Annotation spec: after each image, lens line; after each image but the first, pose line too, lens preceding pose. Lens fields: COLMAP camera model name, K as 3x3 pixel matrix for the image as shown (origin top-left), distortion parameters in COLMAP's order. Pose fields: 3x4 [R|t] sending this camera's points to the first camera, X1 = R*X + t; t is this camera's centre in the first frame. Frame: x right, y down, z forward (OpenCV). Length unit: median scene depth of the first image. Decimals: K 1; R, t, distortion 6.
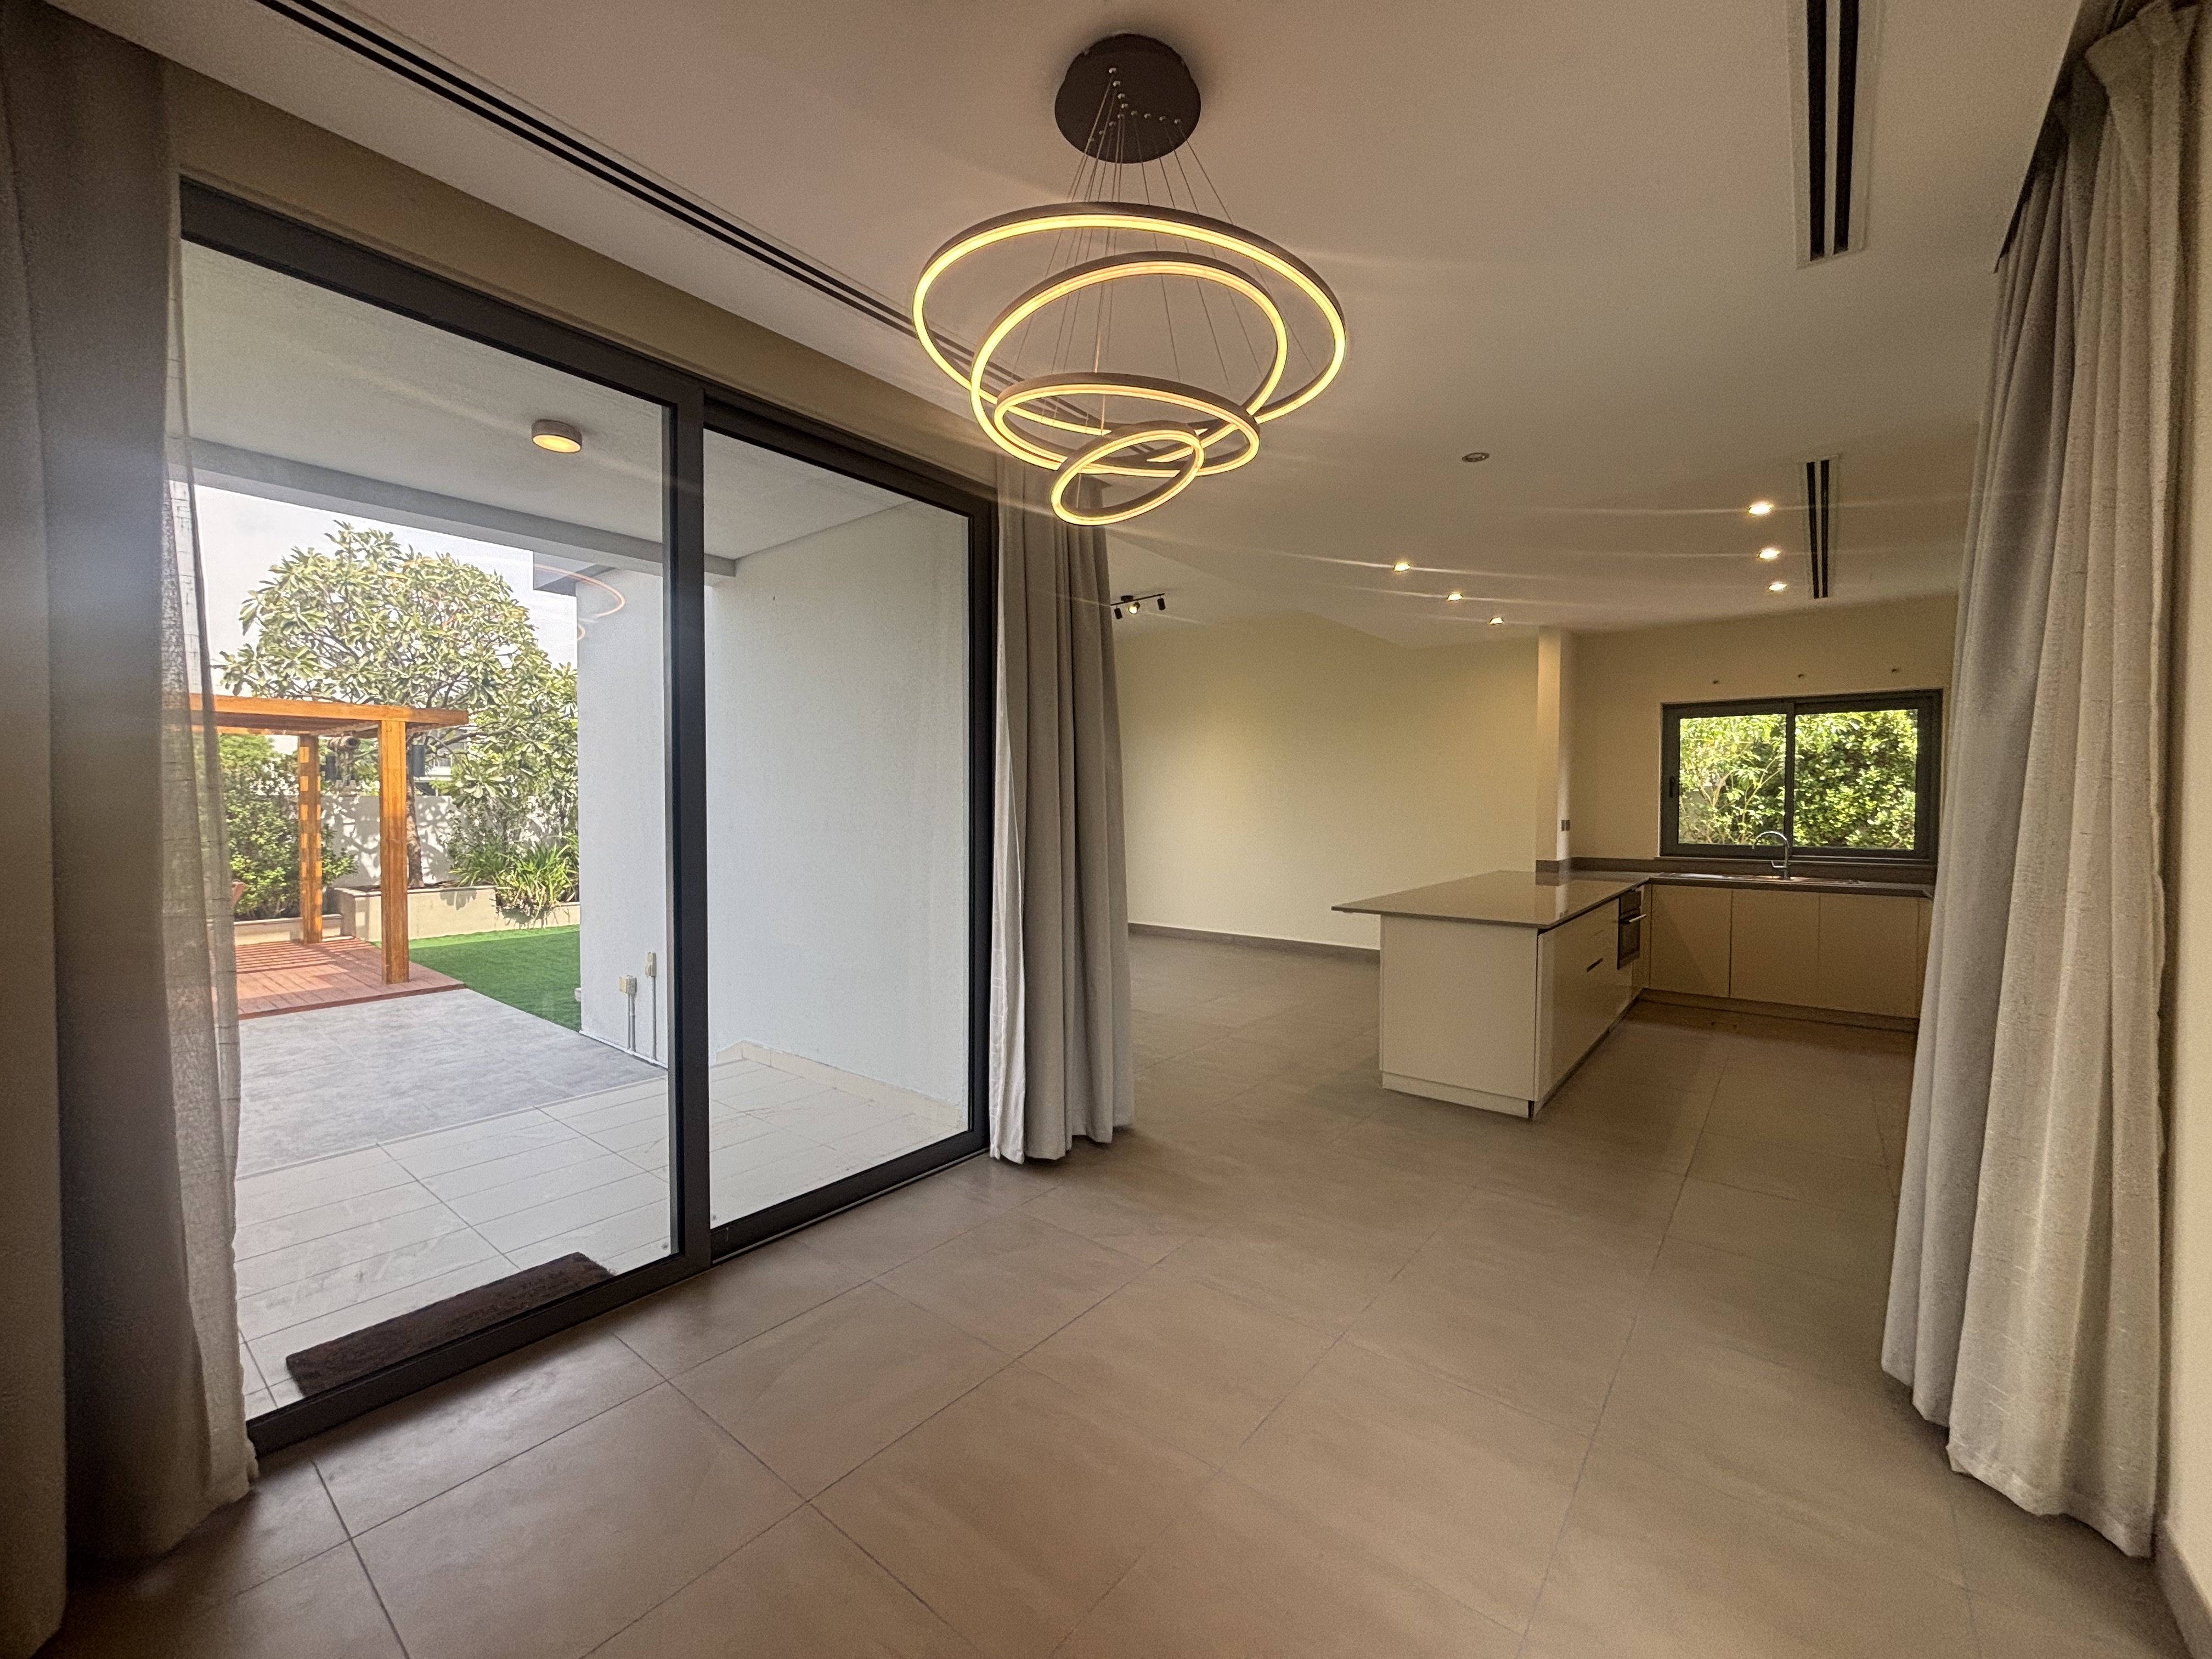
lens RADIAL K [[898.7, 0, 1095.7], [0, 898.7, 819.7], [0, 0, 1]] dist [-0.000527, 0.000295]
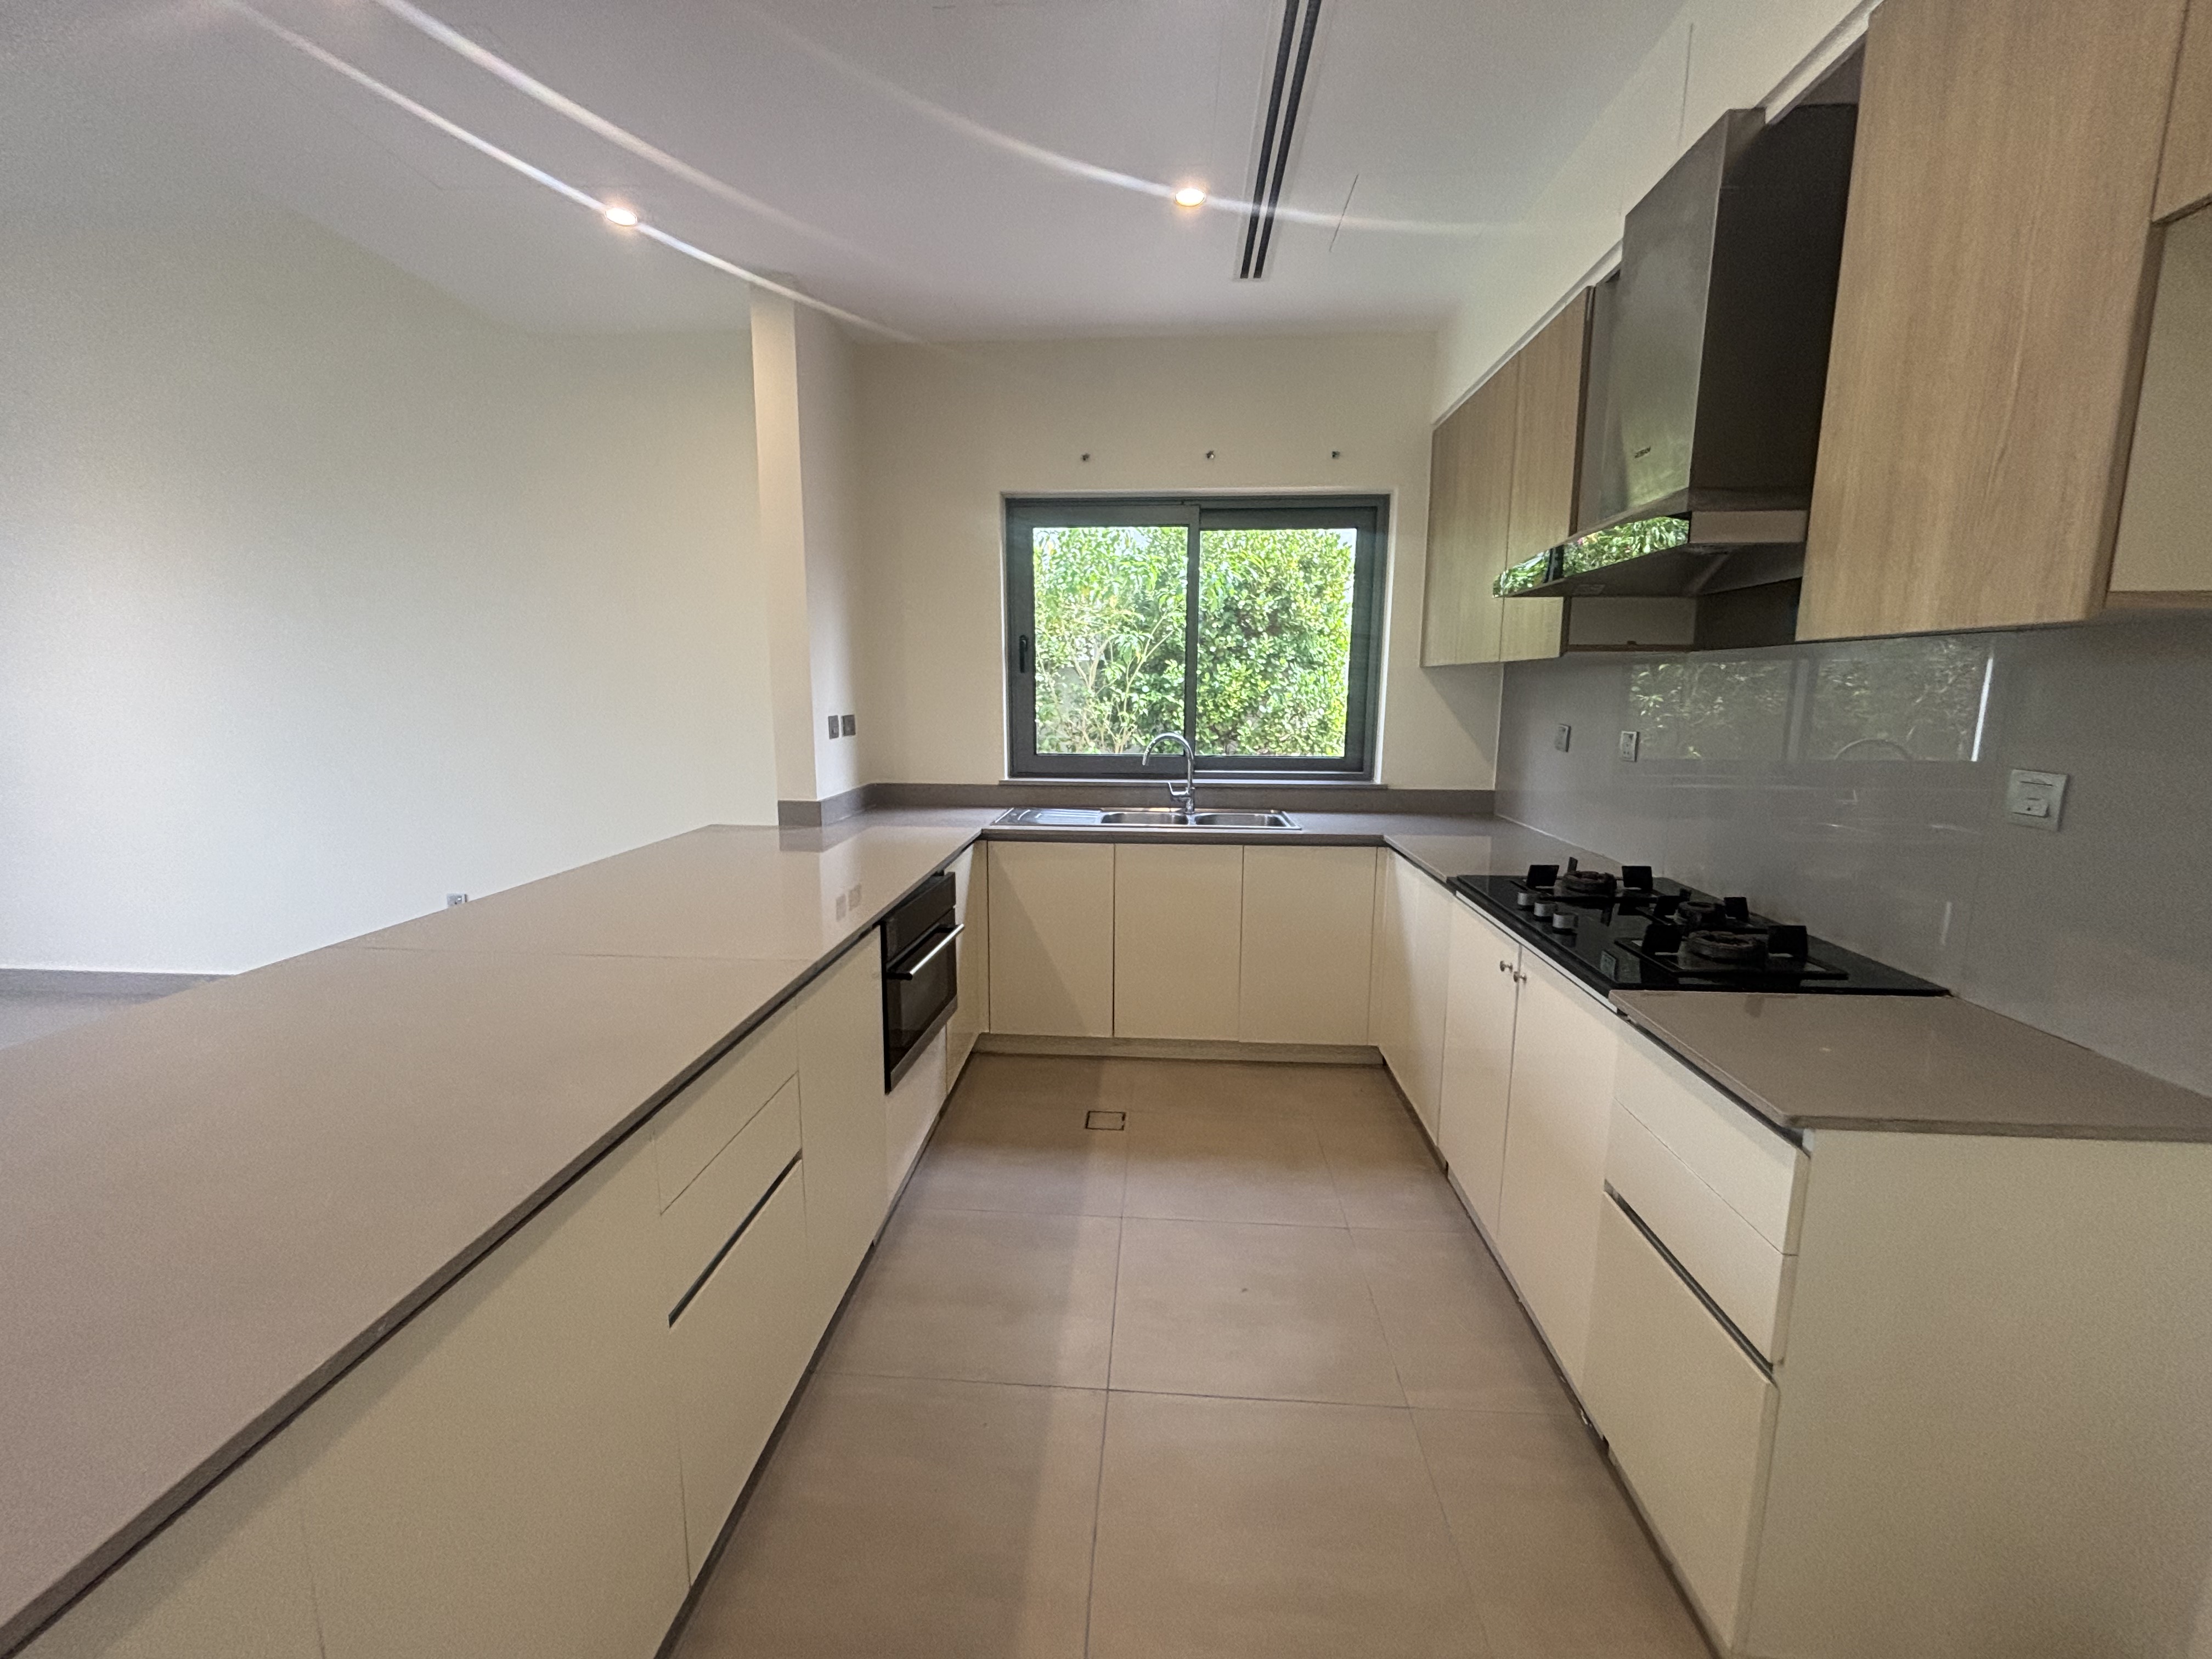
lens RADIAL K [[898.7, 0, 1095.7], [0, 898.7, 819.7], [0, 0, 1]] dist [-0.000527, 0.000295]
pose [[0.824582, -0.084610, 0.559379, 0.318808], [0.011708, 0.991094, 0.132651, -0.007038], [-0.565621, -0.102832, 0.818229, 0.453692]]
